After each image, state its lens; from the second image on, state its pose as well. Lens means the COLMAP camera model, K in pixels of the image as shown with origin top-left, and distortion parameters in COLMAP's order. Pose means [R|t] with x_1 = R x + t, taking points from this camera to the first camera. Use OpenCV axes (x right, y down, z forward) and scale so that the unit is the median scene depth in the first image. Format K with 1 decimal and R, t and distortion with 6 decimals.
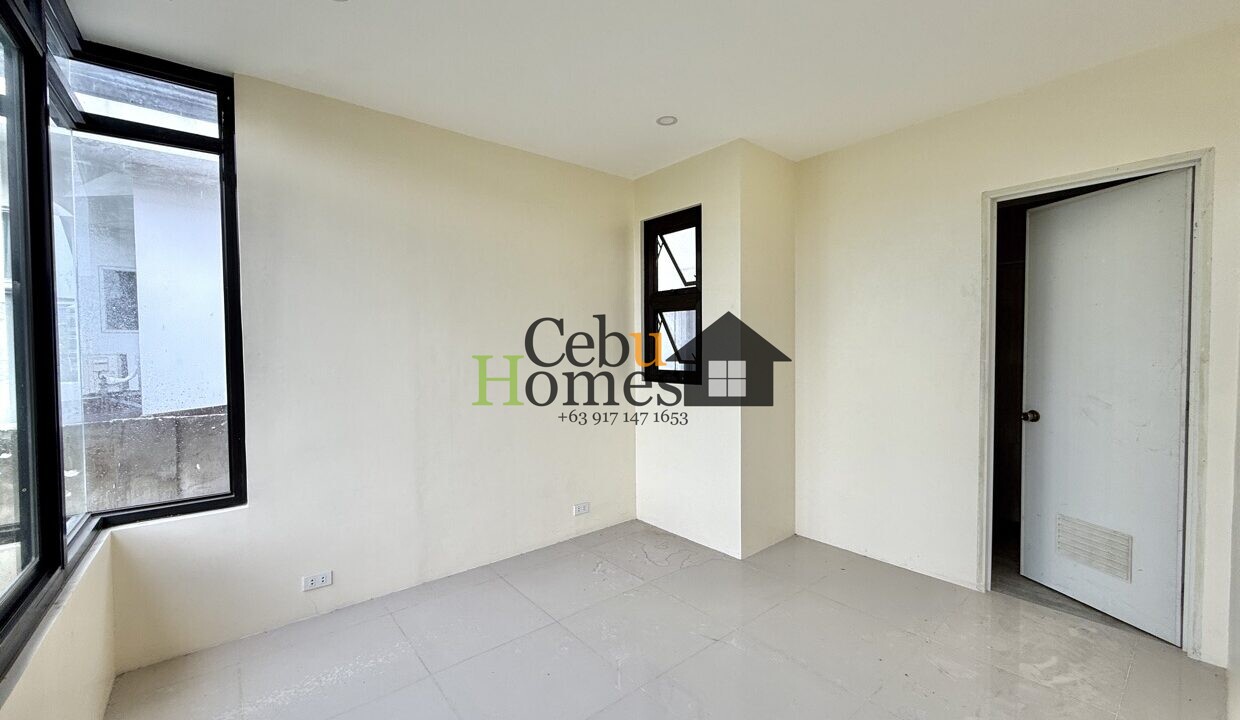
lens RADIAL K [[495.7, 0, 625.8], [0, 495.7, 360.2], [0, 0, 1]] dist [0.003833, -0.000169]
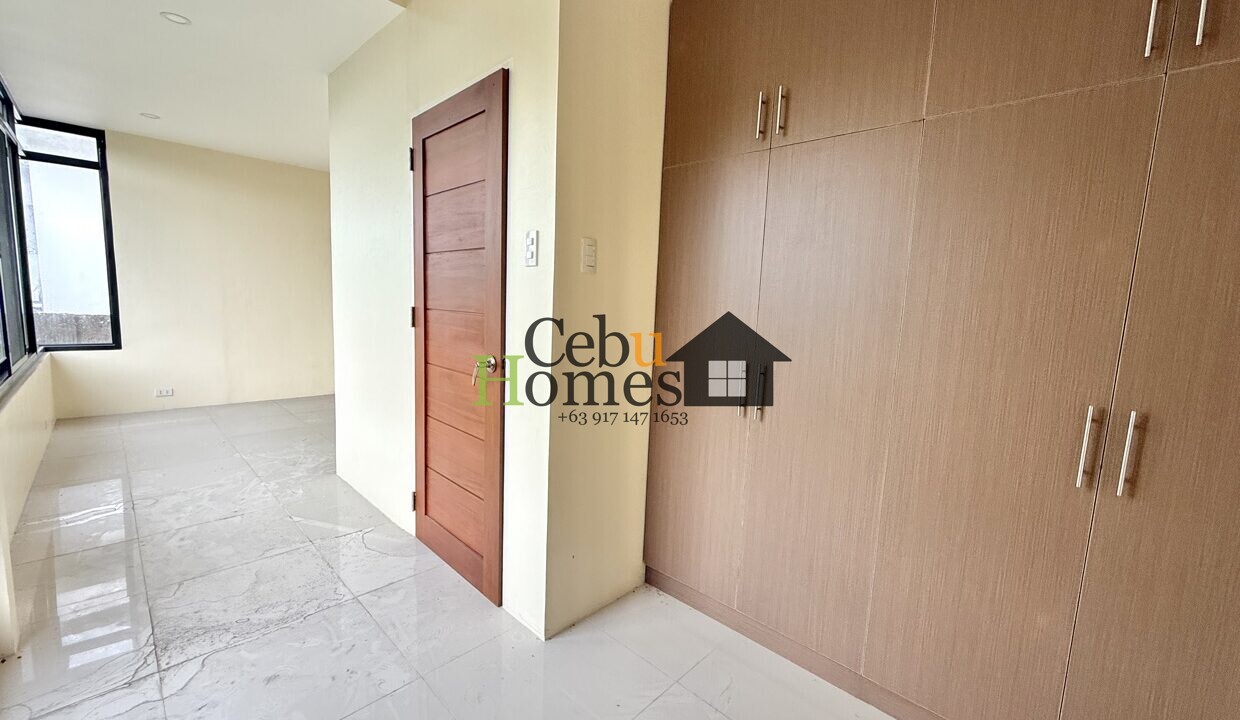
lens RADIAL K [[495.7, 0, 614.7], [0, 495.7, 358.8], [0, 0, 1]] dist [0.003833, -0.000169]
pose [[0.992511, 0.042965, 0.114347, 1.001814], [-0.053949, 0.994037, 0.094762, 0.029358], [-0.109594, -0.100221, 0.988911, -1.229805]]
